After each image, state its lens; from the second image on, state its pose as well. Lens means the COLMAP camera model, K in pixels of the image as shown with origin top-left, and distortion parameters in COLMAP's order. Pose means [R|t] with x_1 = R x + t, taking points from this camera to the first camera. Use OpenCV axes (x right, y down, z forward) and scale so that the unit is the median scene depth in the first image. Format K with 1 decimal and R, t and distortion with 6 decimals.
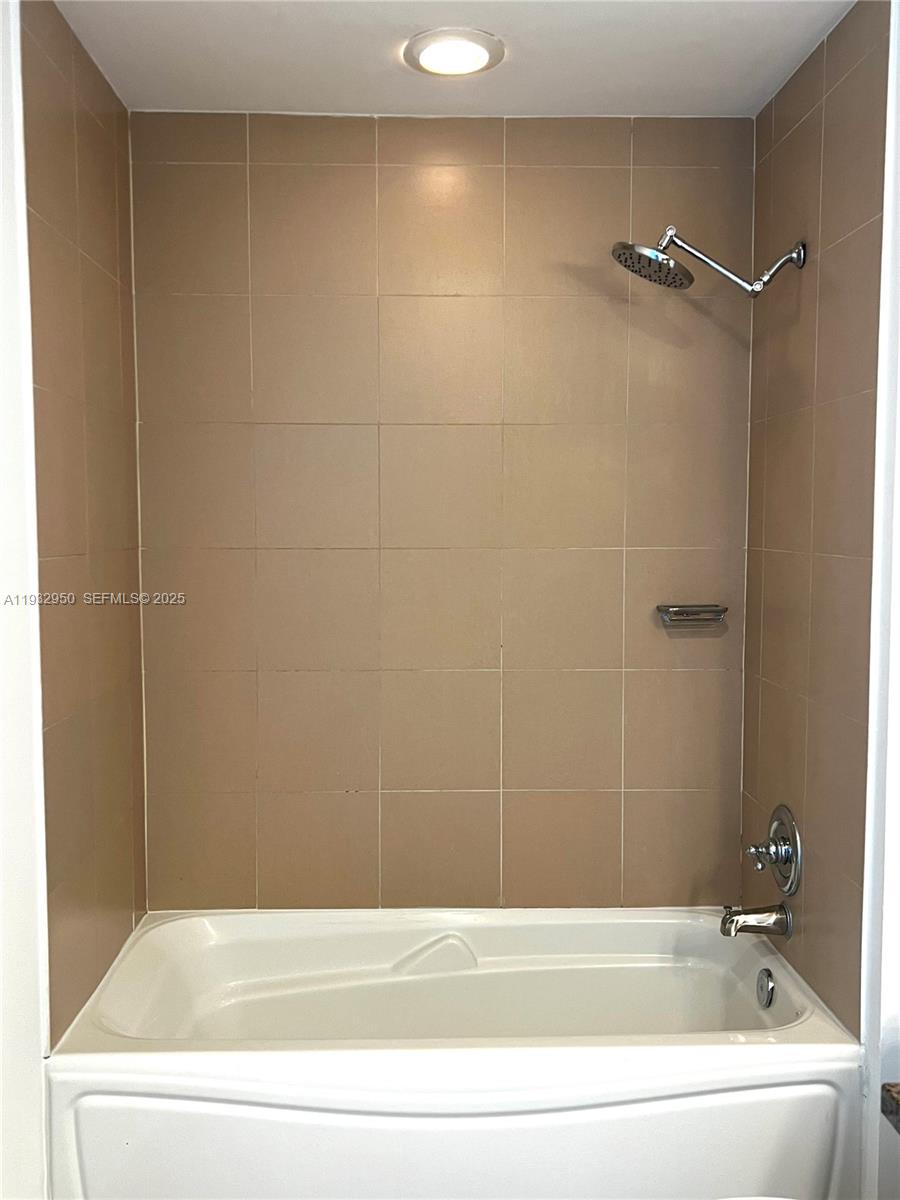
lens RADIAL K [[1102.6, 0, 434.2], [0, 1102.6, 601.2], [0, 0, 1]] dist [0.098627, -0.145486]
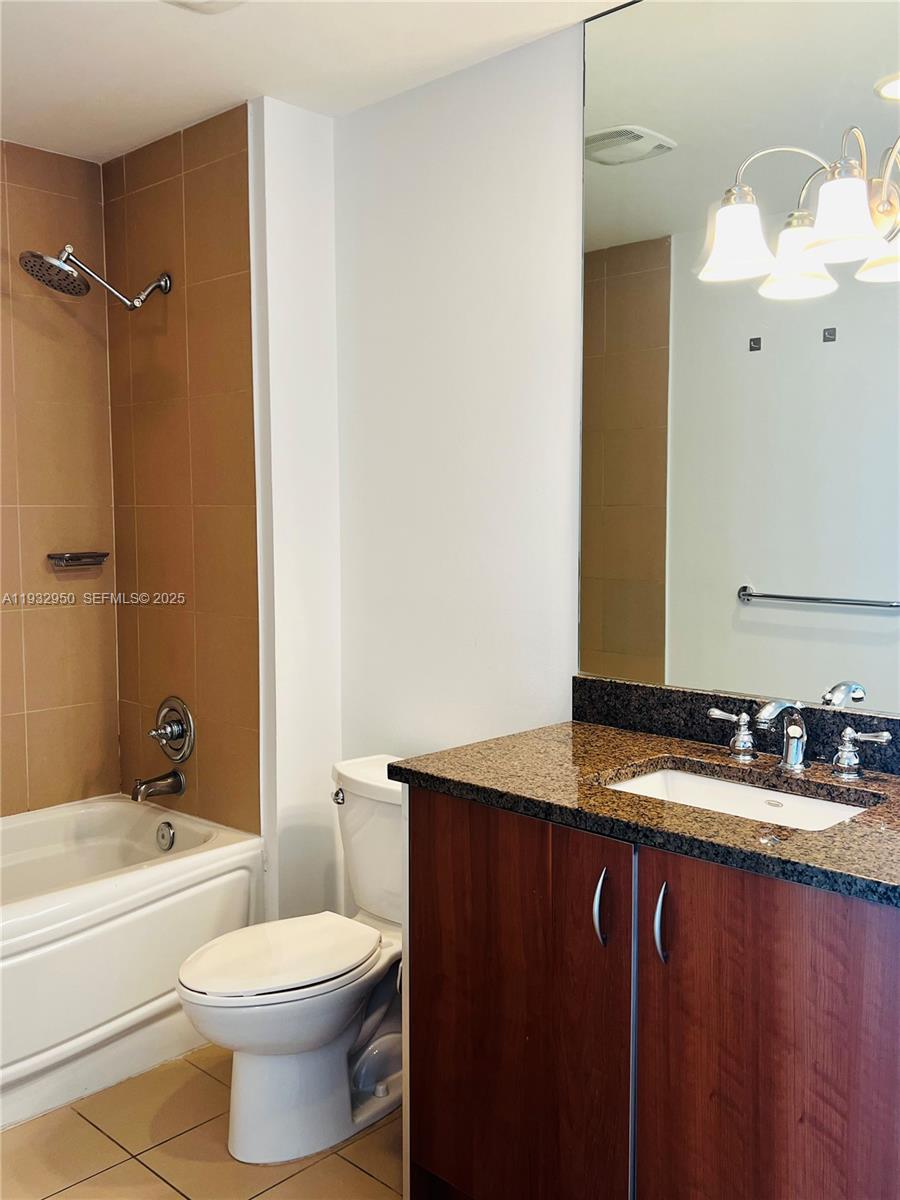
lens RADIAL K [[1102.6, 0, 434.2], [0, 1102.6, 601.2], [0, 0, 1]] dist [0.098627, -0.145486]
pose [[0.729500, -0.059315, 0.681404, -0.355362], [0.054974, 0.998094, 0.028027, 0.049385], [-0.681768, 0.017013, 0.731370, -0.185686]]
